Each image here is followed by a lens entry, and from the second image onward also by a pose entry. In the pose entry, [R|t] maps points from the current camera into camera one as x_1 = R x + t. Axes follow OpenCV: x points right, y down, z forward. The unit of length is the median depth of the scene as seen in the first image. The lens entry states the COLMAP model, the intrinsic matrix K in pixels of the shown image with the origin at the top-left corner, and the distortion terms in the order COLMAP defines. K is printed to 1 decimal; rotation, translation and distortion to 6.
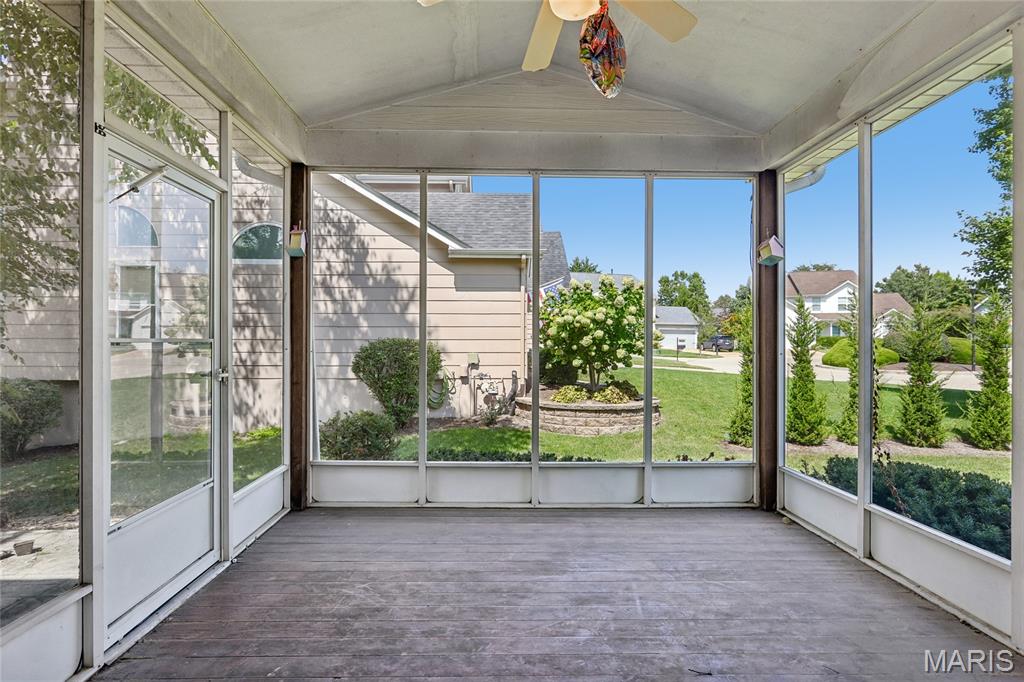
lens RADIAL K [[518.1, 0, 507.3], [0, 518.1, 340.8], [0, 0, 1]] dist [-0.014845, 0.007589]
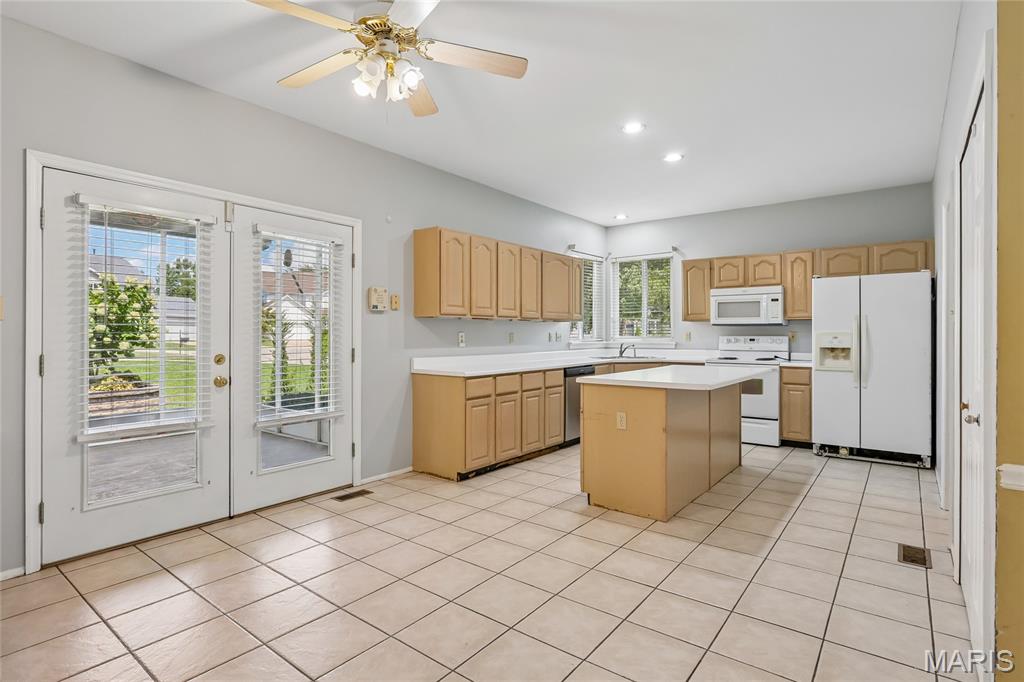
lens RADIAL K [[518.1, 0, 509.3], [0, 518.1, 335.5], [0, 0, 1]] dist [-0.014845, 0.007589]
pose [[0.632023, -0.004899, 0.774934, -0.112442], [0.002375, 0.999988, 0.004385, 0.000115], [-0.774946, -0.000931, 0.632027, -0.329535]]
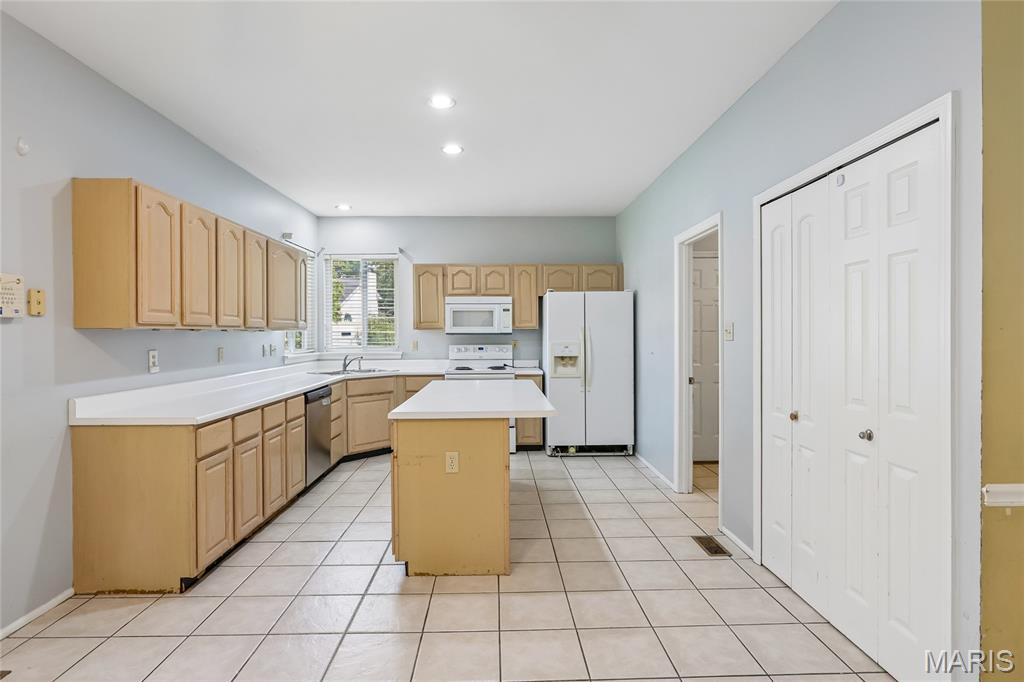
lens RADIAL K [[518.1, 0, 508.8], [0, 518.1, 336.9], [0, 0, 1]] dist [-0.014845, 0.007589]
pose [[0.000172, -0.009701, 0.999953, -0.076345], [0.005230, 0.999939, 0.009700, -0.010731], [-0.999986, 0.005228, 0.000223, -0.205582]]
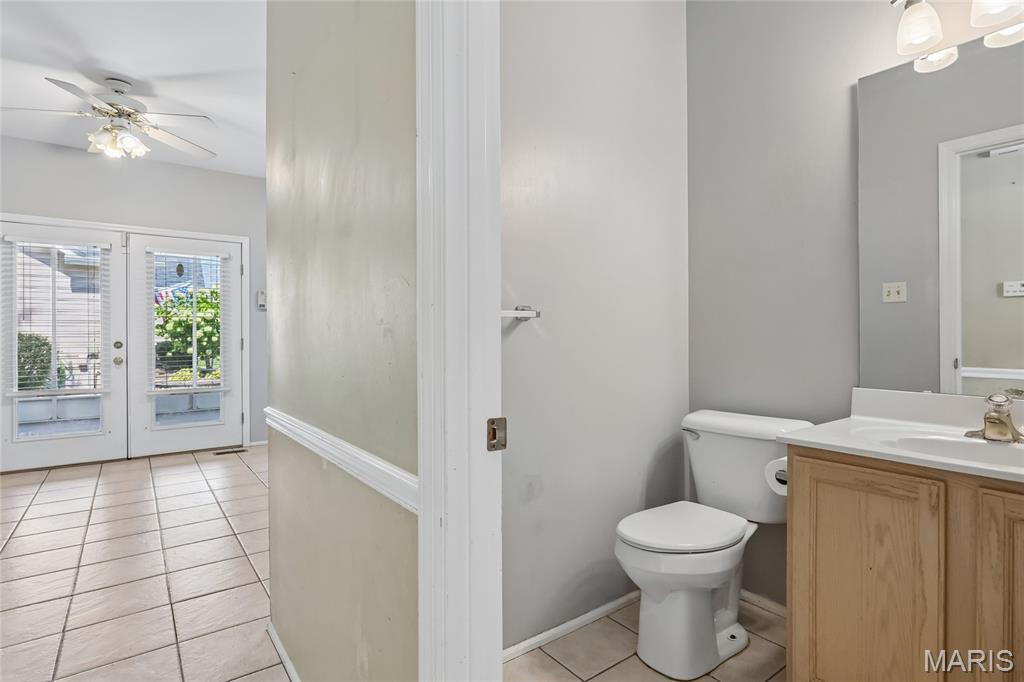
lens RADIAL K [[518.1, 0, 507.4], [0, 518.1, 335.0], [0, 0, 1]] dist [-0.014845, 0.007589]
pose [[0.821978, -0.006947, 0.569477, 0.047418], [0.009269, 0.999956, -0.001179, 0.011089], [-0.569444, 0.006248, 0.822007, -0.552189]]
